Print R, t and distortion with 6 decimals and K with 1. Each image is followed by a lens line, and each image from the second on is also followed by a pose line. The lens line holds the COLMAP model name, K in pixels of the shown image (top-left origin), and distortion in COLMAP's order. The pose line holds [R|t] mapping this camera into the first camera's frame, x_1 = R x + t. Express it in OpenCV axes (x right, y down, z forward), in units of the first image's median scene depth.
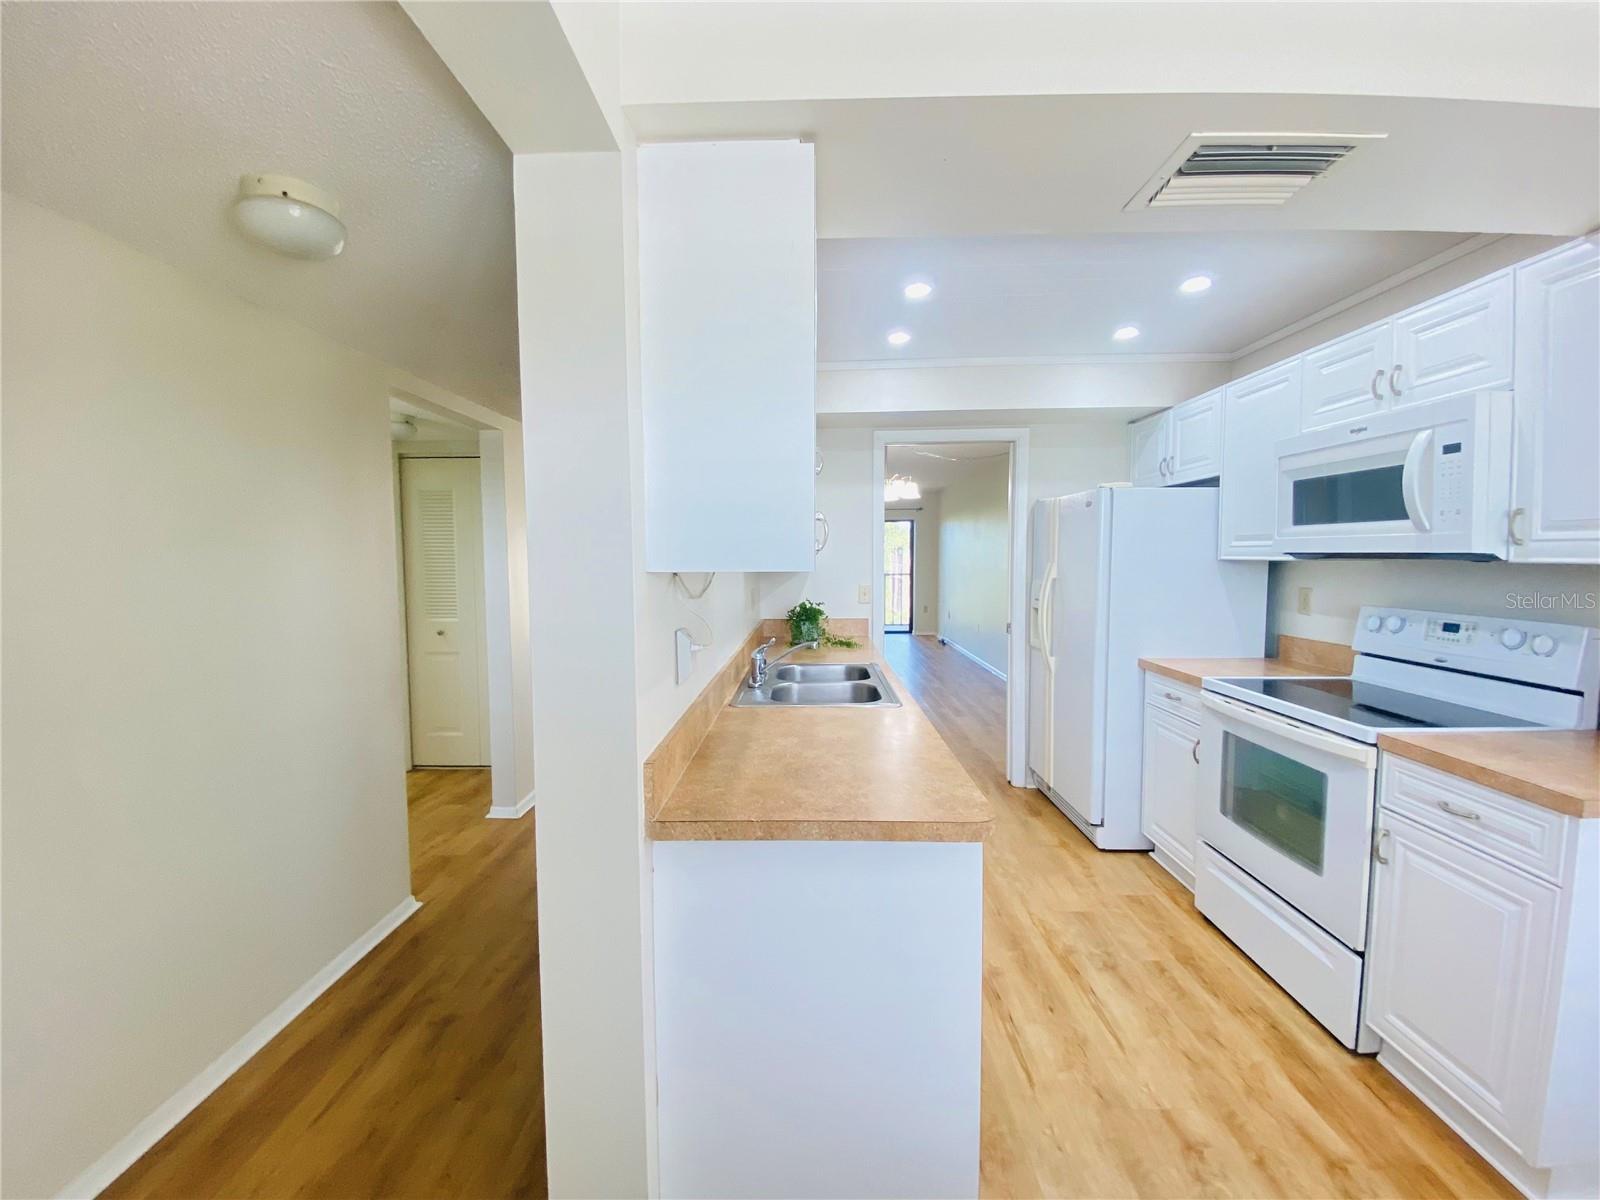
lens RADIAL K [[653.3, 0, 795.6], [0, 653.3, 595.2], [0, 0, 1]] dist [0.019072, -0.020519]
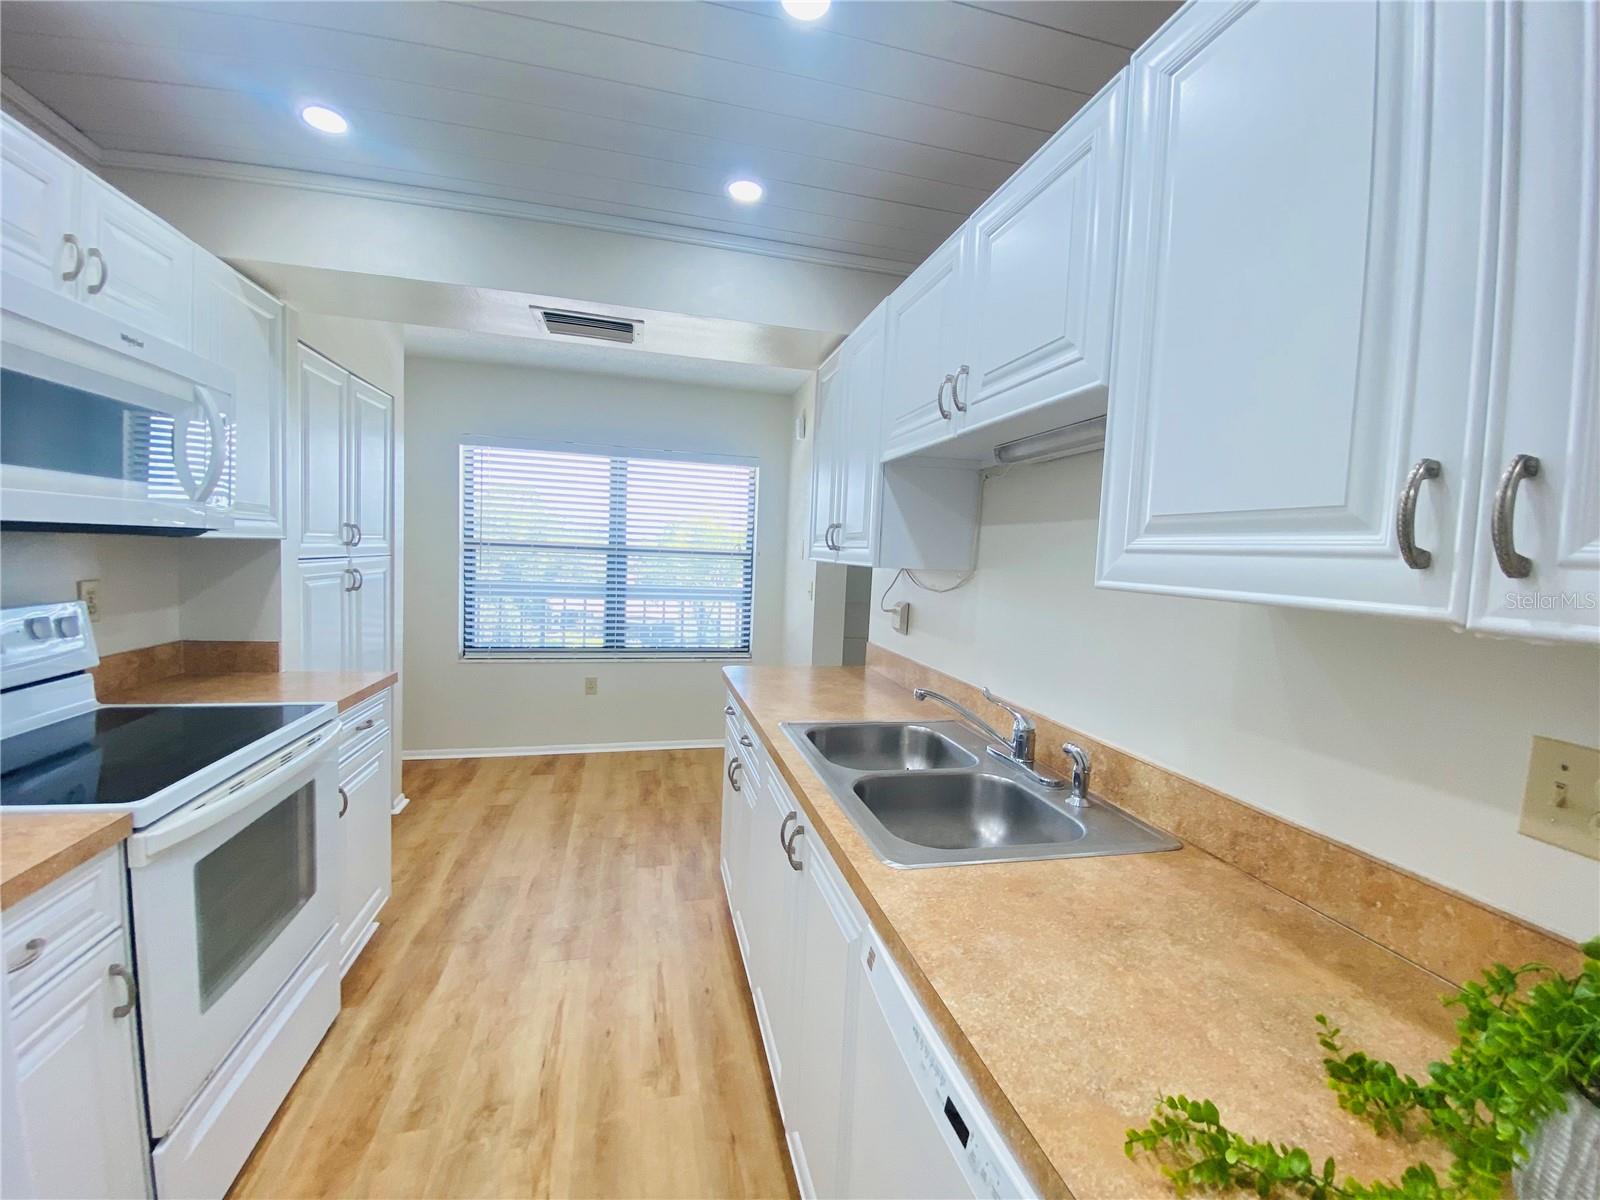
lens RADIAL K [[653.3, 0, 795.6], [0, 653.3, 595.2], [0, 0, 1]] dist [0.019072, -0.020519]
pose [[-0.965223, -0.015076, -0.260994, 0.420069], [-0.049589, 0.990770, 0.126159, -0.125557], [0.256683, 0.134714, -0.957061, 2.049206]]
